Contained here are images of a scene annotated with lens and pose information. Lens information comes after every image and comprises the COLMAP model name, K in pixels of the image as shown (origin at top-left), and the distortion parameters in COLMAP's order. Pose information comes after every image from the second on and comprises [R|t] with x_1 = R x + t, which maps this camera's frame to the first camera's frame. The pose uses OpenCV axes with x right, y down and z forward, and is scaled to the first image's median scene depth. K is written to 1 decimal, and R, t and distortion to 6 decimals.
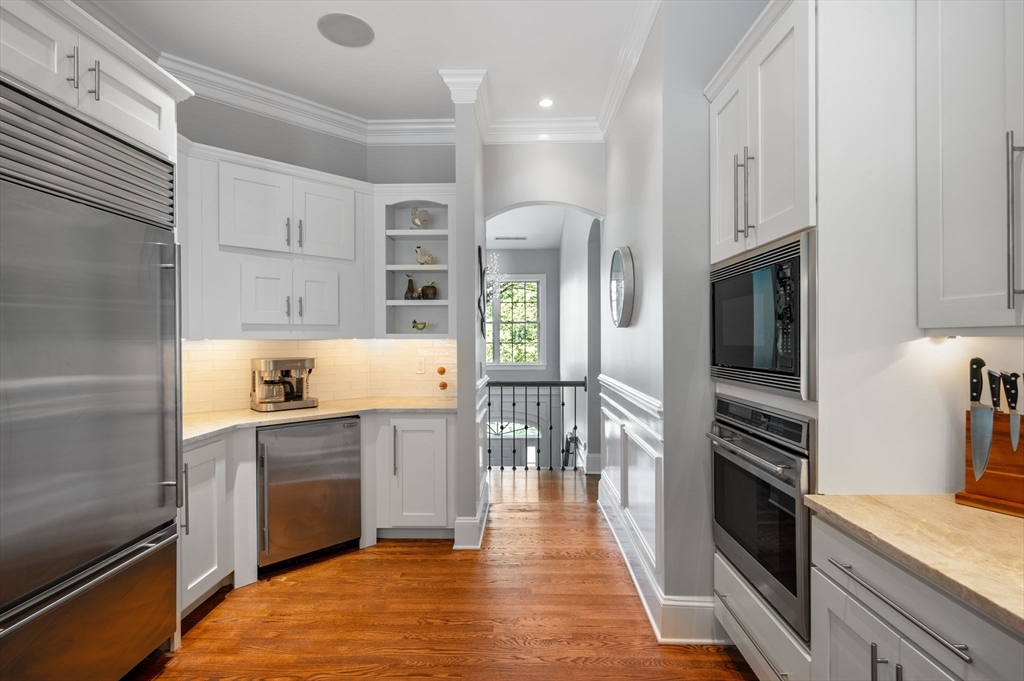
lens RADIAL K [[483.8, 0, 517.6], [0, 483.8, 342.6], [0, 0, 1]] dist [0.002497, 0.000284]
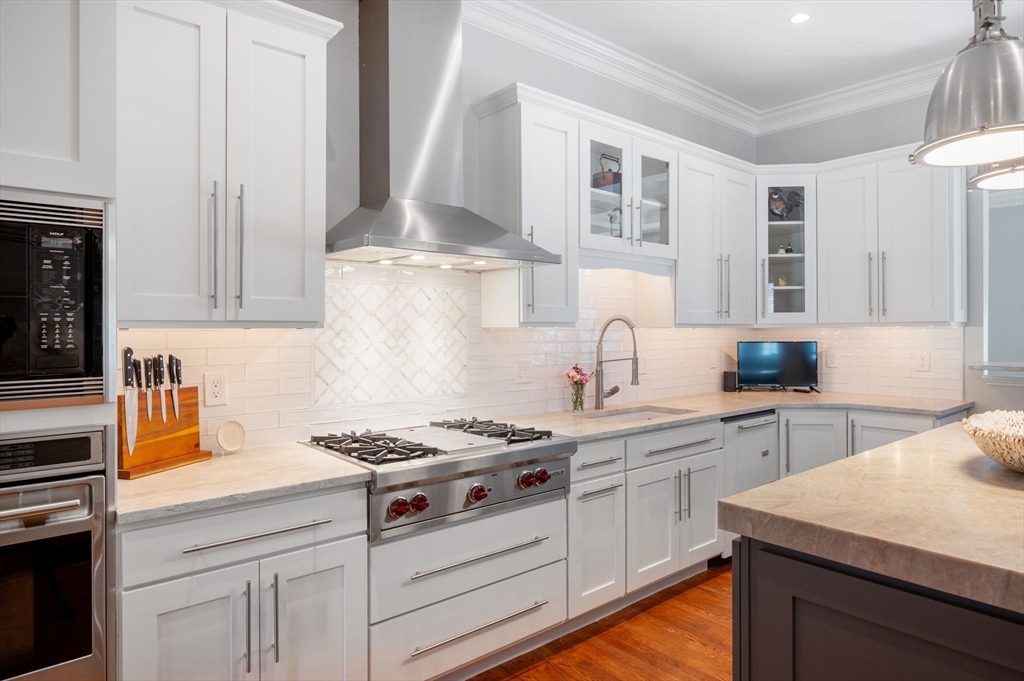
lens RADIAL K [[610.9, 0, 515.4], [0, 610.9, 328.8], [0, 0, 1]] dist [-0.001582, 0.002577]
pose [[-0.659424, 0.007447, 0.751735, -0.307520], [0.011660, 0.999932, 0.000323, -0.000853], [-0.751681, 0.008979, -0.659466, 0.537134]]
